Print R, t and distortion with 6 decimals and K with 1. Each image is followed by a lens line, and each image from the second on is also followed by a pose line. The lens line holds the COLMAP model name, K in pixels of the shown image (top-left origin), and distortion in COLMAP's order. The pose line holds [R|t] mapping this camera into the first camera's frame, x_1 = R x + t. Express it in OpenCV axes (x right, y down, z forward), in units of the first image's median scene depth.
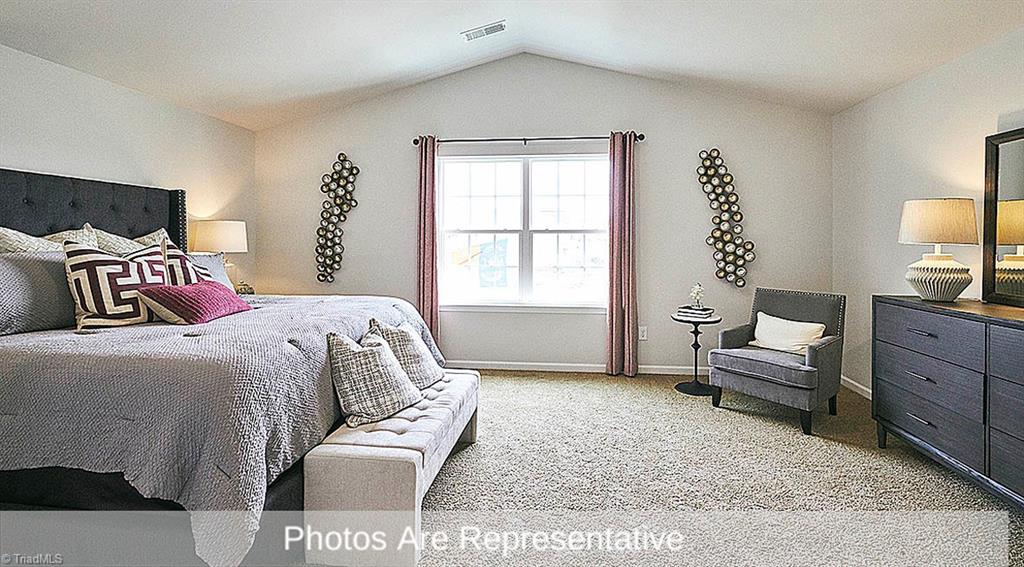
lens RADIAL K [[457.9, 0, 508.2], [0, 457.9, 247.9], [0, 0, 1]] dist [-0.000710, 0.000117]
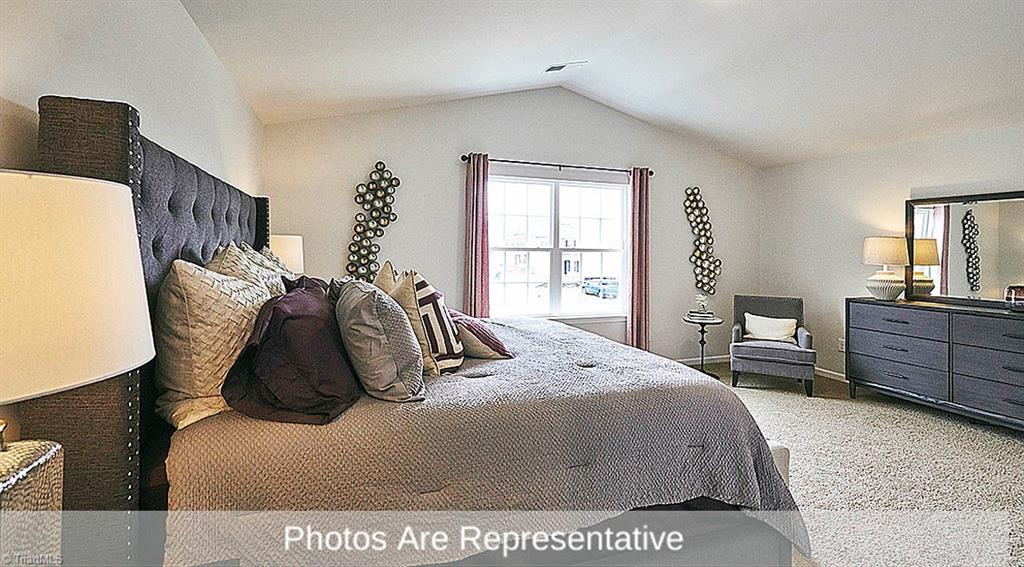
lens RADIAL K [[457.9, 0, 508.2], [0, 457.9, 247.9], [0, 0, 1]] dist [-0.000710, 0.000117]
pose [[0.899488, 0.010467, 0.436819, -0.577165], [-0.002317, 0.999813, -0.019186, -0.020367], [-0.436938, 0.016245, 0.899345, 0.079680]]
